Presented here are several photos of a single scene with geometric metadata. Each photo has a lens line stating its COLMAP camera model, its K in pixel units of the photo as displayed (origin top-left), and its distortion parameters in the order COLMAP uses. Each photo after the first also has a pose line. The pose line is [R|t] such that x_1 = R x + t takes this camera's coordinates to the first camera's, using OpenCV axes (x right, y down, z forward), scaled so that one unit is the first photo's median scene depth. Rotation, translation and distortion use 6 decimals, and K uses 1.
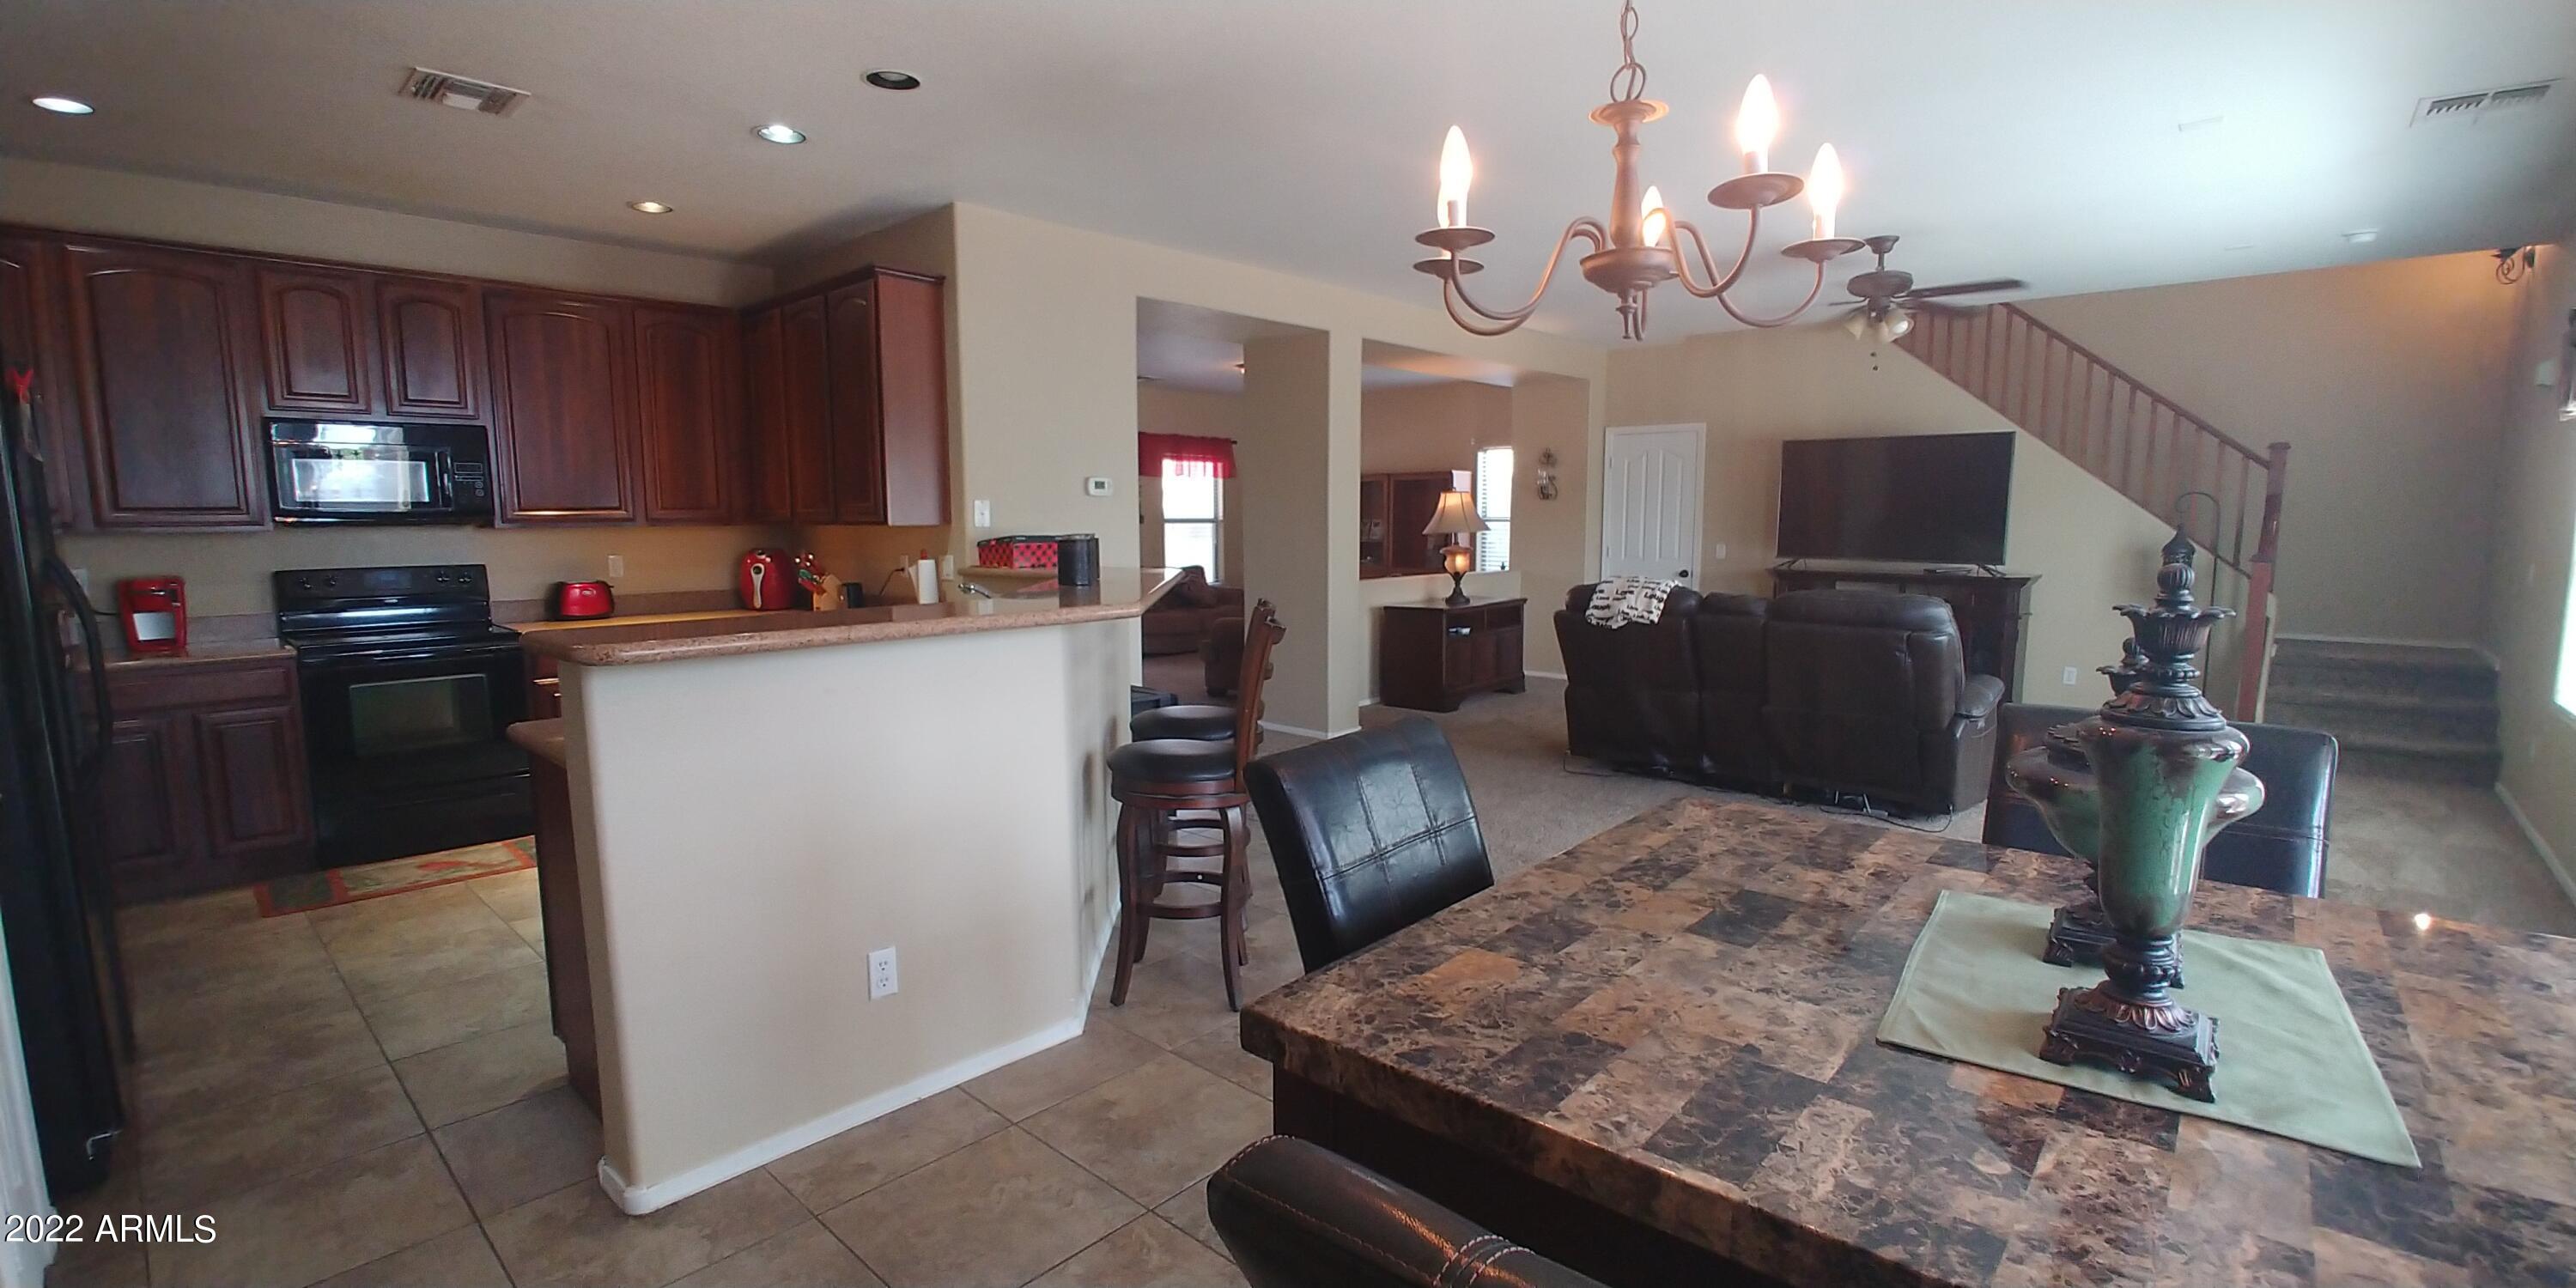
lens RADIAL K [[1124.9, 0, 1284.1], [0, 1124.9, 659.2], [0, 0, 1]] dist [-0.029572, 0.006739]
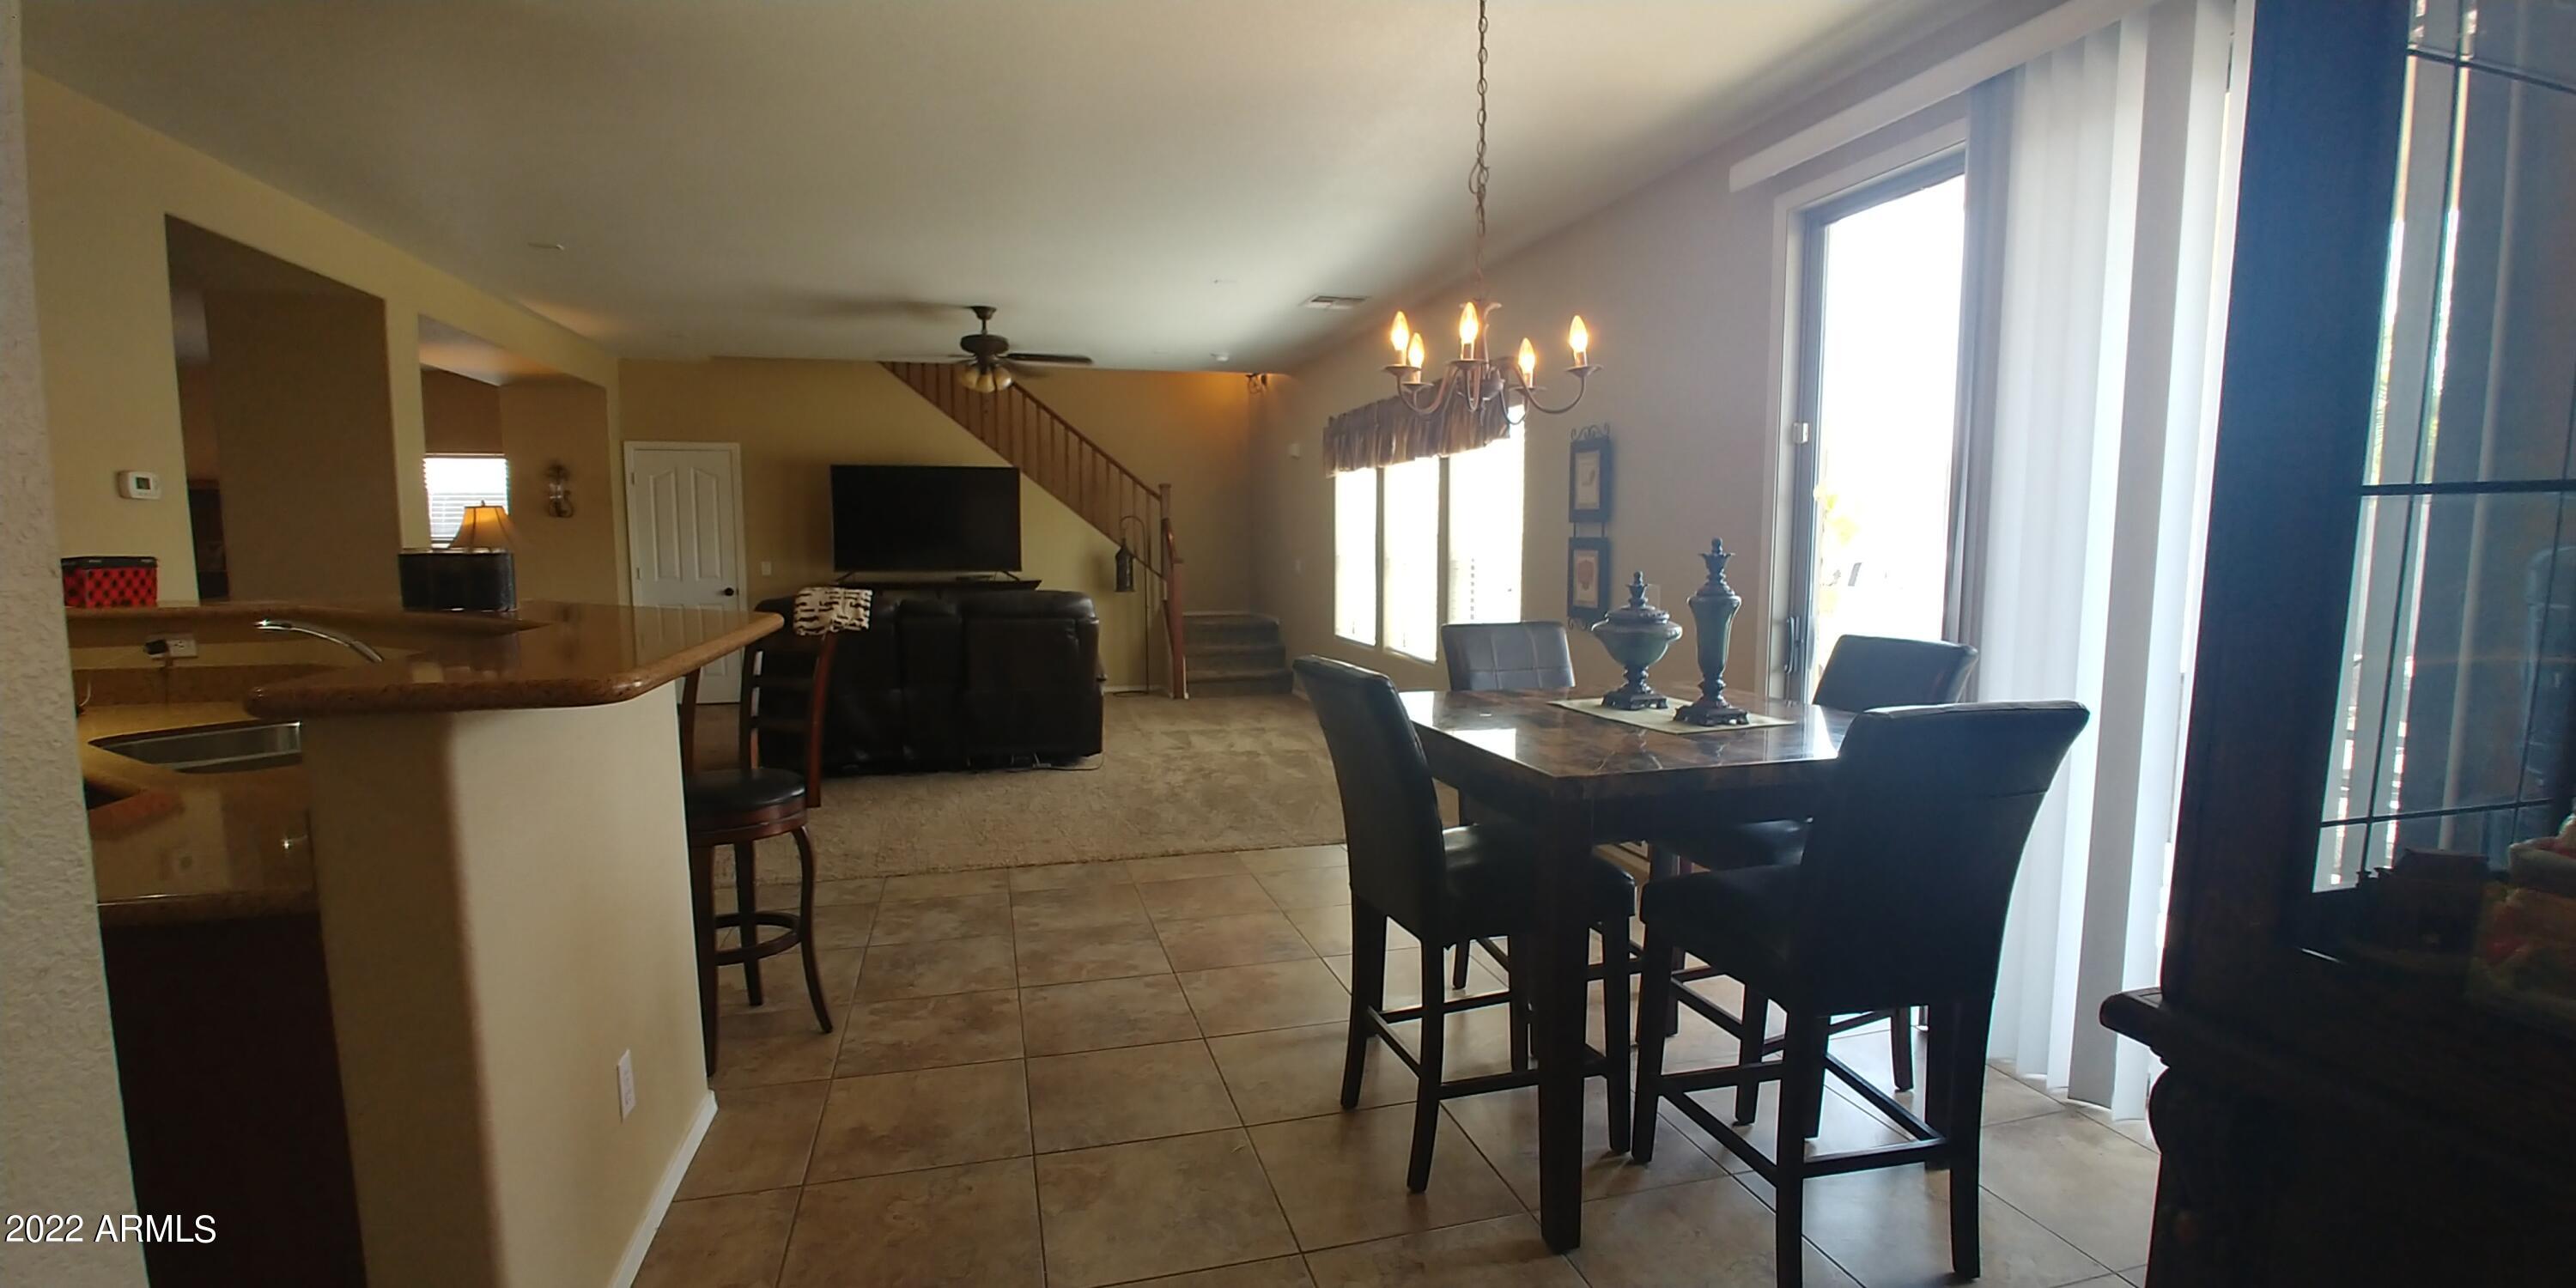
lens RADIAL K [[1124.9, 0, 1284.1], [0, 1124.9, 659.2], [0, 0, 1]] dist [-0.029572, 0.006739]
pose [[0.531592, -0.090012, 0.842204, -0.487337], [0.107709, 0.993449, 0.038192, -0.001602], [-0.840125, 0.070410, 0.537804, 0.099872]]
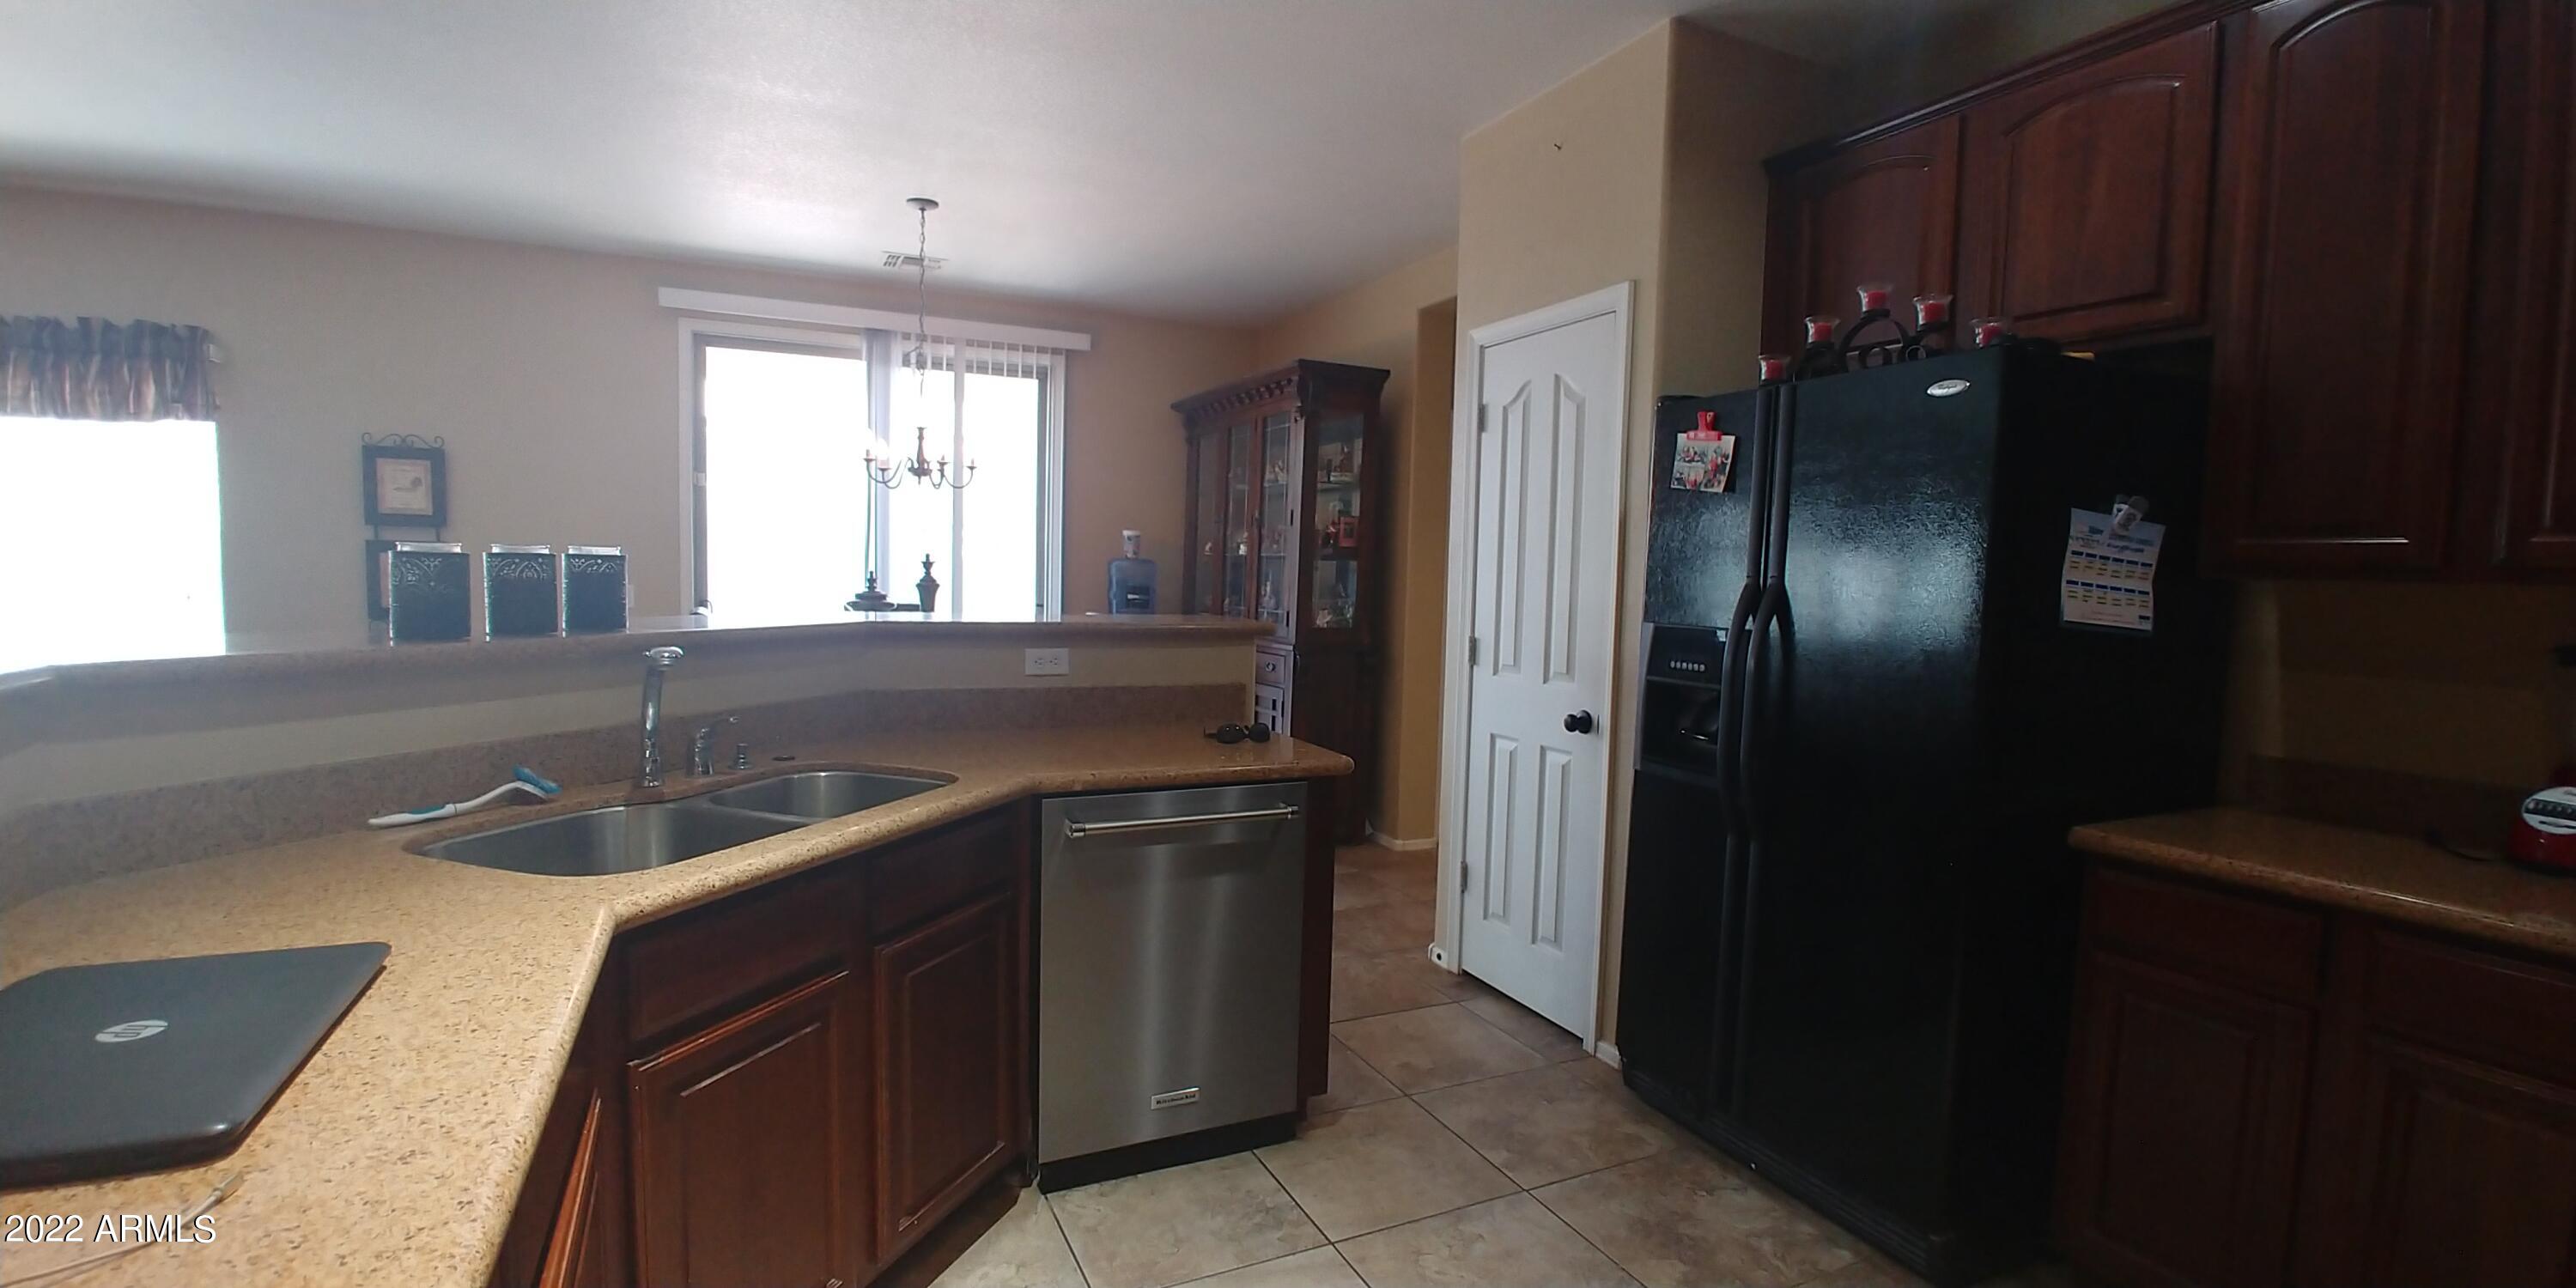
lens RADIAL K [[1124.9, 0, 1284.1], [0, 1124.9, 659.2], [0, 0, 1]] dist [-0.029572, 0.006739]
pose [[-0.929788, -0.051013, 0.364545, -0.657126], [0.024481, 0.979588, 0.199519, -0.141446], [-0.367282, 0.194434, -0.909560, 1.236680]]
